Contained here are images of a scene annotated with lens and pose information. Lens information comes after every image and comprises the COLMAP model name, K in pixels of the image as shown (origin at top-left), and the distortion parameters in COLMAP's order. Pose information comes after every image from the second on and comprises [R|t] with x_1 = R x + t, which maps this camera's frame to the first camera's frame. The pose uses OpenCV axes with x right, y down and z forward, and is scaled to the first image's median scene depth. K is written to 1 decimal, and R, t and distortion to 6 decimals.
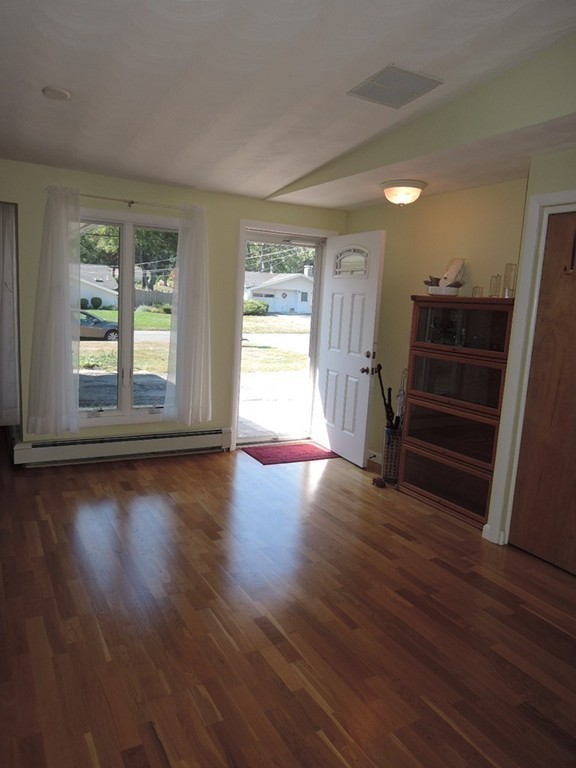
lens RADIAL K [[548.6, 0, 288.0], [0, 548.6, 384.0], [0, 0, 1]] dist [-0.046238, 0.026796]
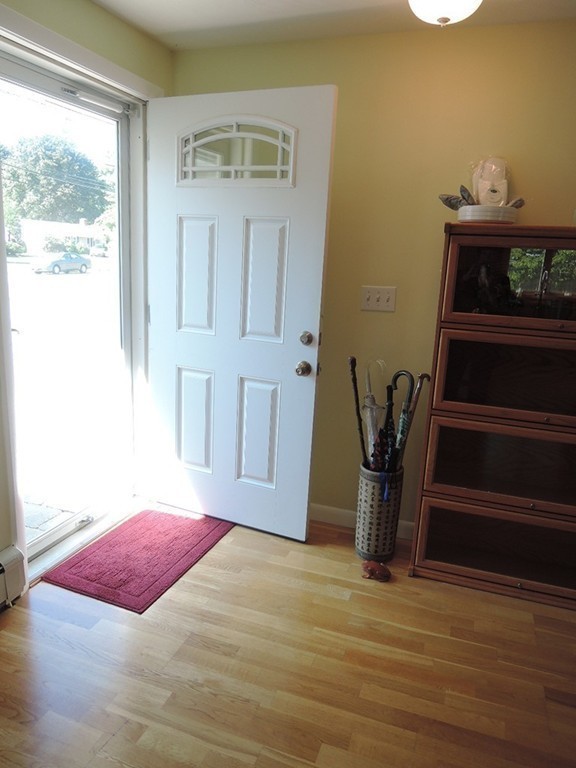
lens RADIAL K [[575.6, 0, 288.0], [0, 575.6, 384.0], [0, 0, 1]] dist [-0.005350, -0.000629]
pose [[0.767118, -0.183158, 0.614803, -0.200417], [0.105010, 0.981300, 0.161318, -0.096428], [-0.632853, -0.059189, 0.772006, 0.554500]]
